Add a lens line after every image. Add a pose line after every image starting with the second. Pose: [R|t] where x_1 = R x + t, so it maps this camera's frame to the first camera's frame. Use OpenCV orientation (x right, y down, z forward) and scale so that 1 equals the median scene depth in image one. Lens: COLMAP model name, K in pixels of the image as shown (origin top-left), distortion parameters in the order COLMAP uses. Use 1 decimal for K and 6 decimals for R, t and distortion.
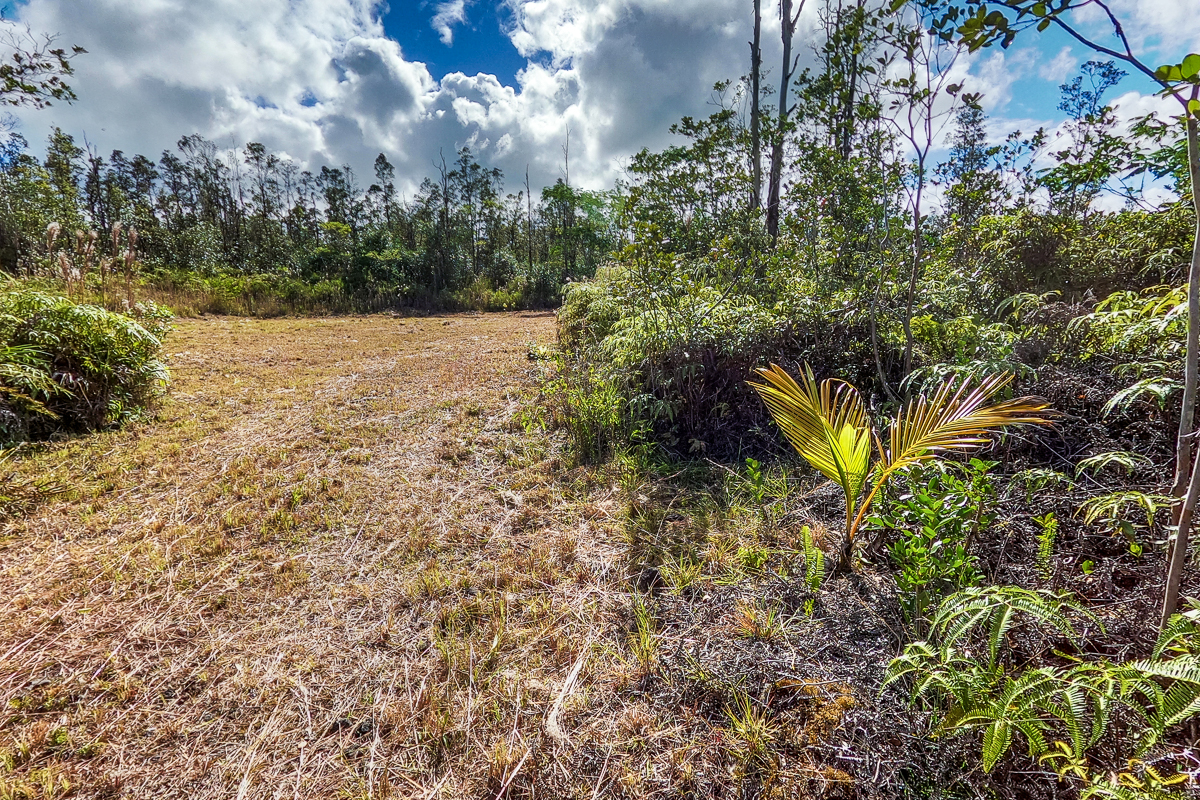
lens RADIAL K [[534.1, 0, 576.9], [0, 534.1, 434.8], [0, 0, 1]] dist [-0.016813, 0.000377]
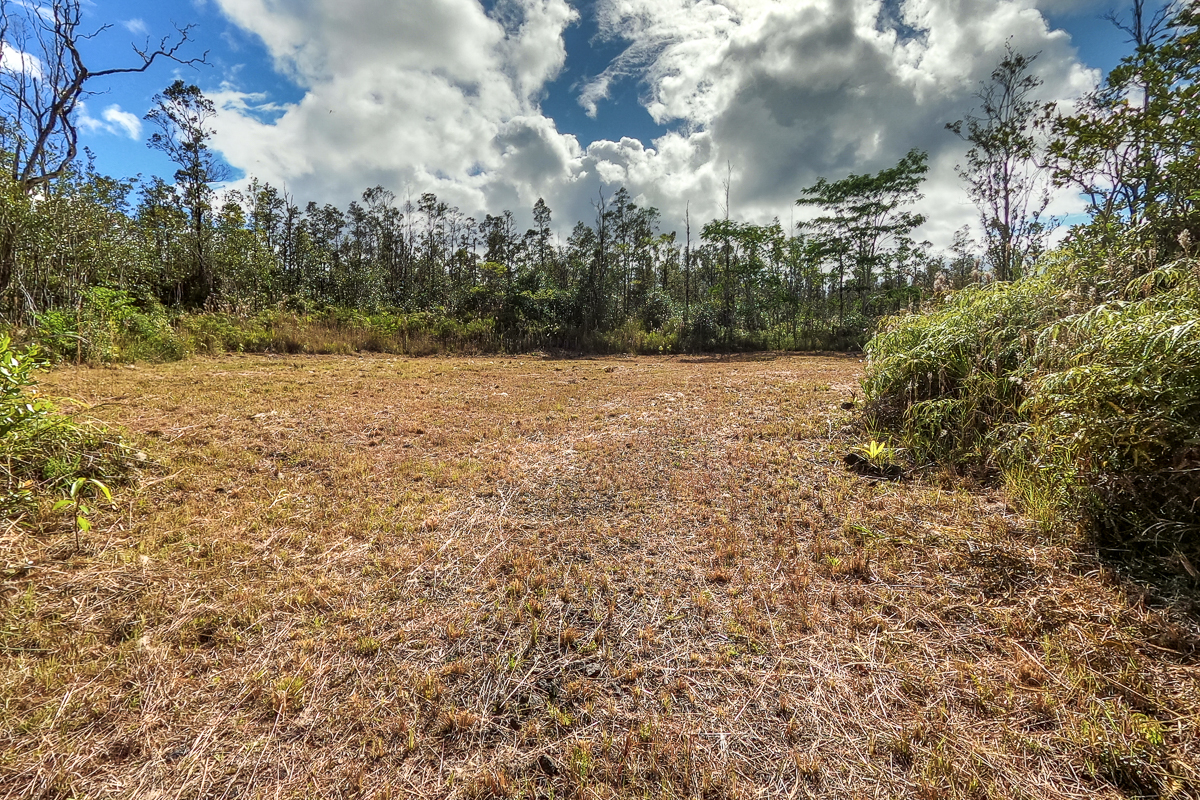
lens RADIAL K [[511.1, 0, 560.9], [0, 511.1, 399.2], [0, 0, 1]] dist [-0.013714, 0.000002]
pose [[0.965464, 0.046044, -0.256435, -0.070037], [-0.078975, 0.989672, -0.119634, -0.039622], [0.248278, 0.135754, 0.959129, 0.138604]]
